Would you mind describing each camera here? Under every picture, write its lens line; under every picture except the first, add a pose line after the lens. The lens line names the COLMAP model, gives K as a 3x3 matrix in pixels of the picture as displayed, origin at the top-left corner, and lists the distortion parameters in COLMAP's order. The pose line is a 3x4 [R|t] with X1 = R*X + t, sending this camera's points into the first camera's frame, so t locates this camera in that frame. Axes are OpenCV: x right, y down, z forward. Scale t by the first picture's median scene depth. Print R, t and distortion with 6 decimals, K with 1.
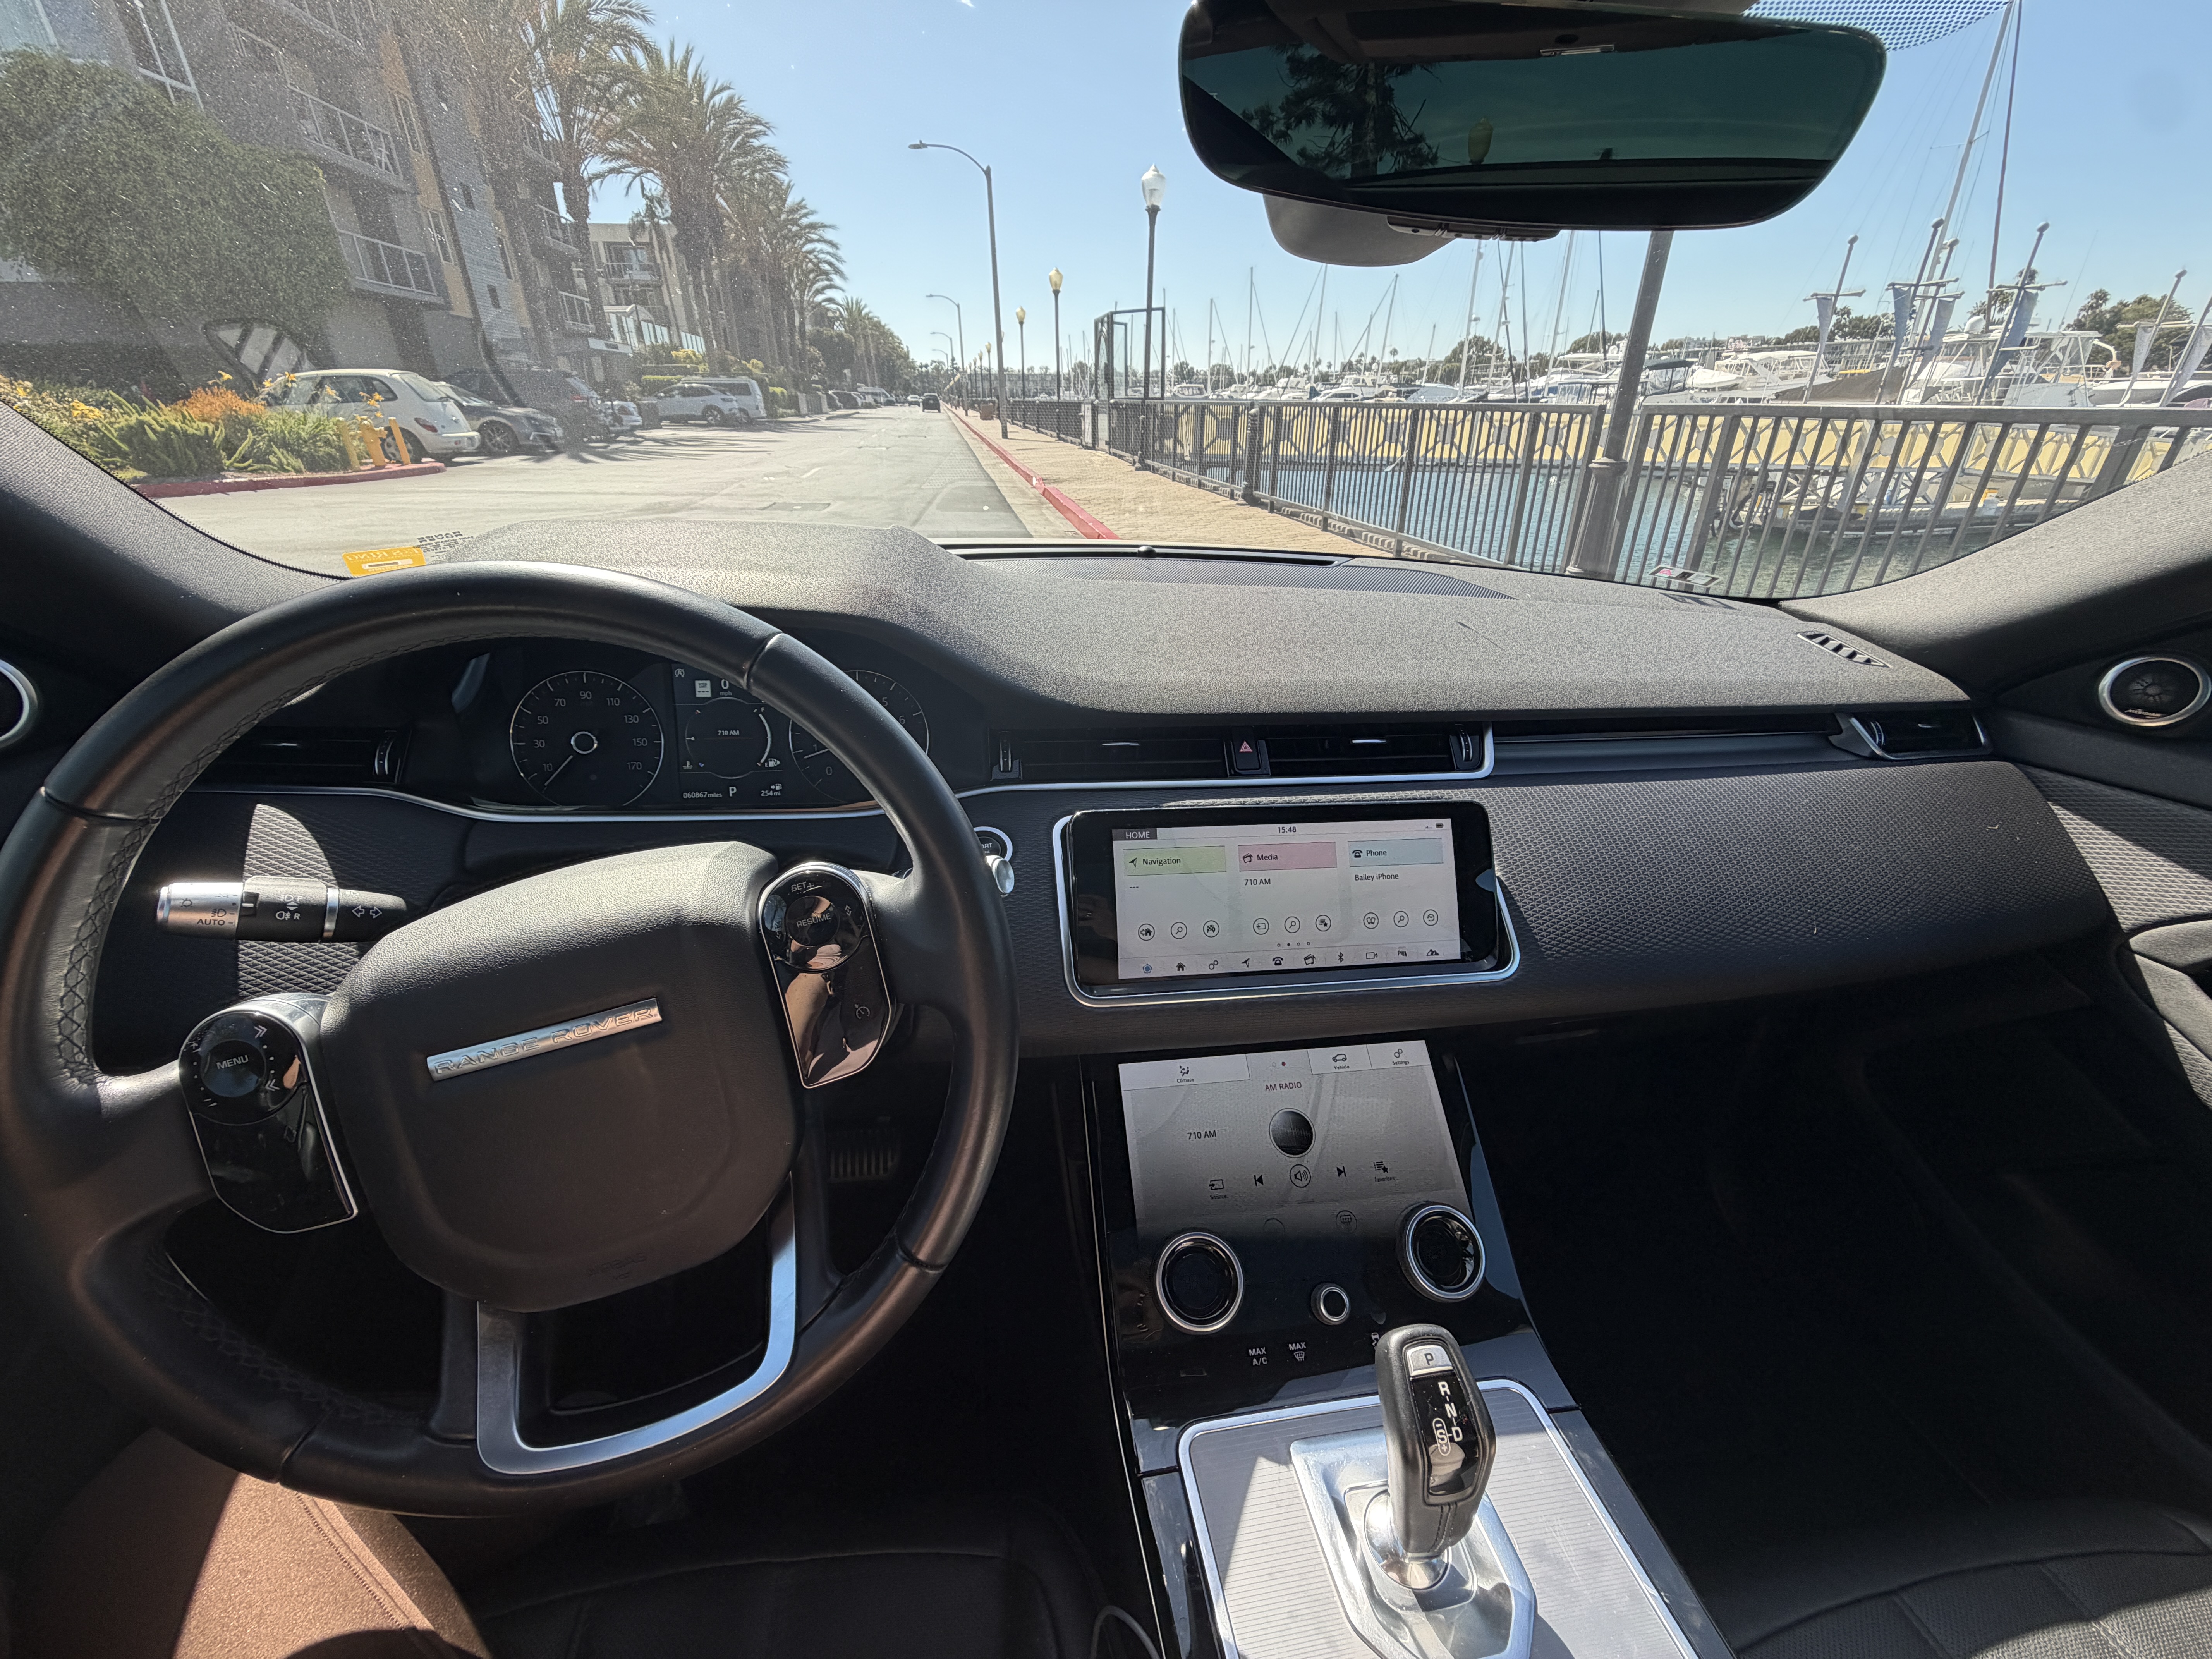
lens RADIAL K [[881.1, 0, 1106.0], [0, 881.1, 829.5], [0, 0, 1]] dist [-0.000822, -0.000151]
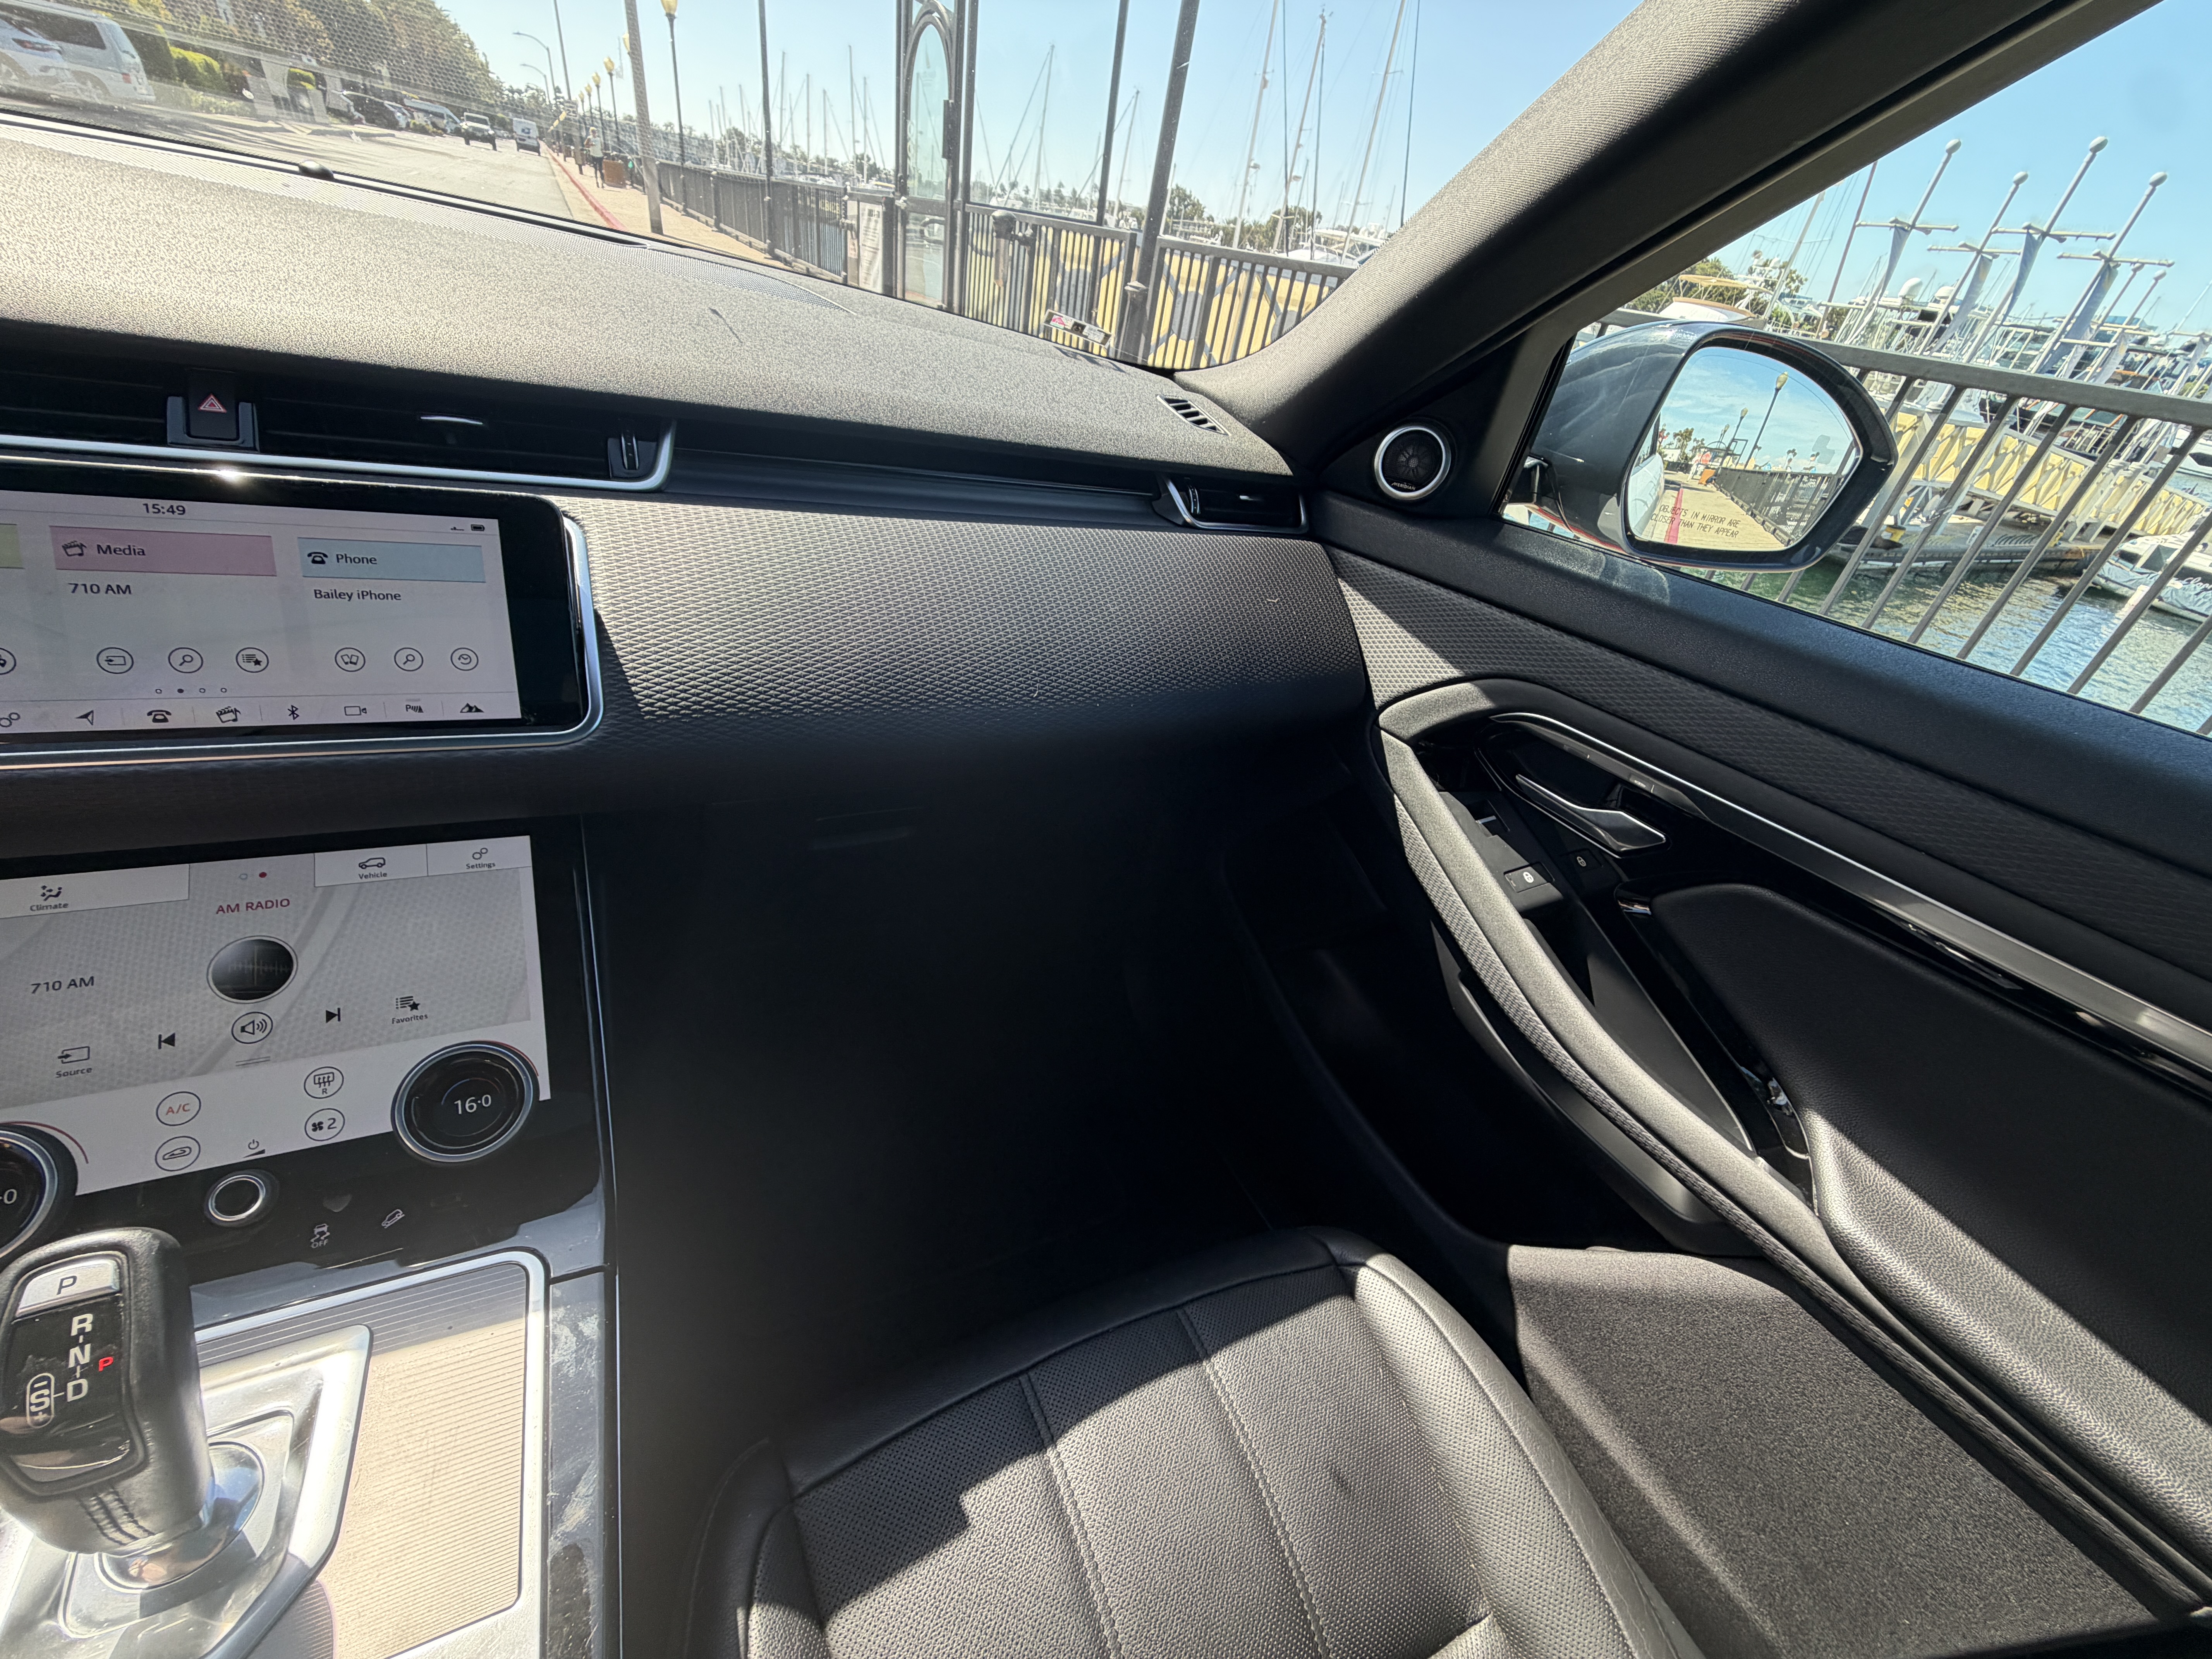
lens RADIAL K [[882.2, 0, 1097.7], [0, 882.2, 826.1], [0, 0, 1]] dist [-0.001843, -0.000228]
pose [[0.946685, -0.038738, 0.319824, 0.566960], [-0.009260, 0.989062, 0.147208, 0.113489], [-0.322028, -0.142321, 0.935971, 0.140160]]
